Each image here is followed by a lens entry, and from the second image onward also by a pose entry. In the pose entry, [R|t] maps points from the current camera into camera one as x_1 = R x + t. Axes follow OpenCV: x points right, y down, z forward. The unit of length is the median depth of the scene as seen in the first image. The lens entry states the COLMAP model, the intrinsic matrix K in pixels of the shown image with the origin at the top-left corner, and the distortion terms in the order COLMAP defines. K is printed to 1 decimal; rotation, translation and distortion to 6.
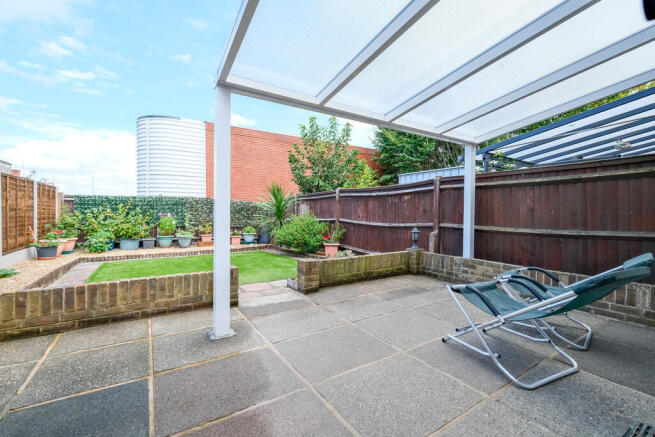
lens RADIAL K [[282.5, 0, 325.2], [0, 282.5, 218.1], [0, 0, 1]] dist [0.033440, -0.000312]
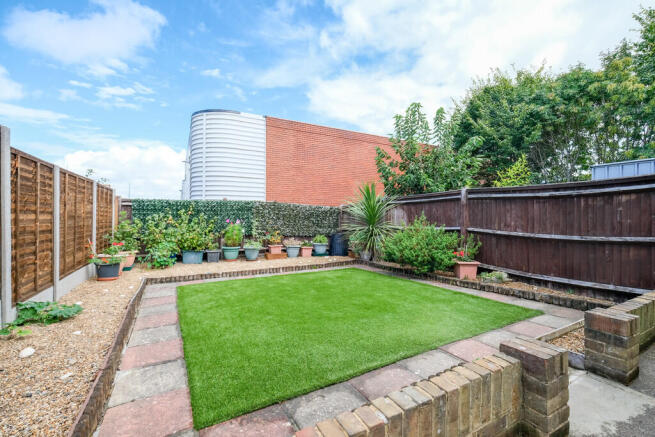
lens RADIAL K [[276.2, 0, 336.7], [0, 276.2, 217.3], [0, 0, 1]] dist [0.001469, 0.000262]
pose [[0.999504, -0.000874, -0.031469, -0.245677], [0.000234, 0.999793, -0.020335, -0.009435], [0.031480, 0.020317, 0.999298, 0.210873]]
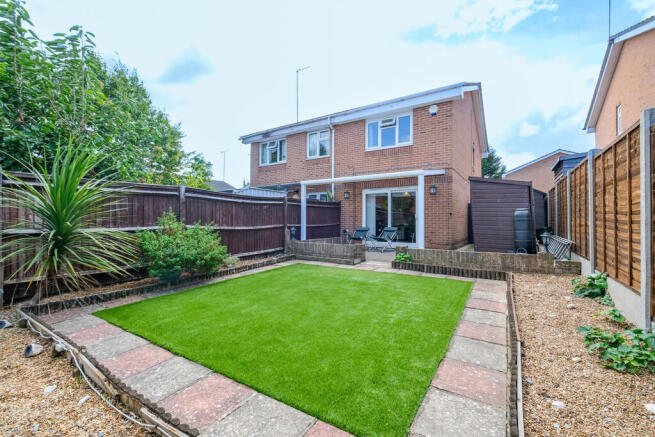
lens RADIAL K [[282.5, 0, 325.2], [0, 282.5, 218.1], [0, 0, 1]] dist [0.033440, -0.000312]
pose [[-0.411103, -0.000184, 0.911589, -0.709902], [0.015323, 0.999857, 0.007112, -0.015452], [-0.911460, 0.016892, -0.411042, 0.852135]]
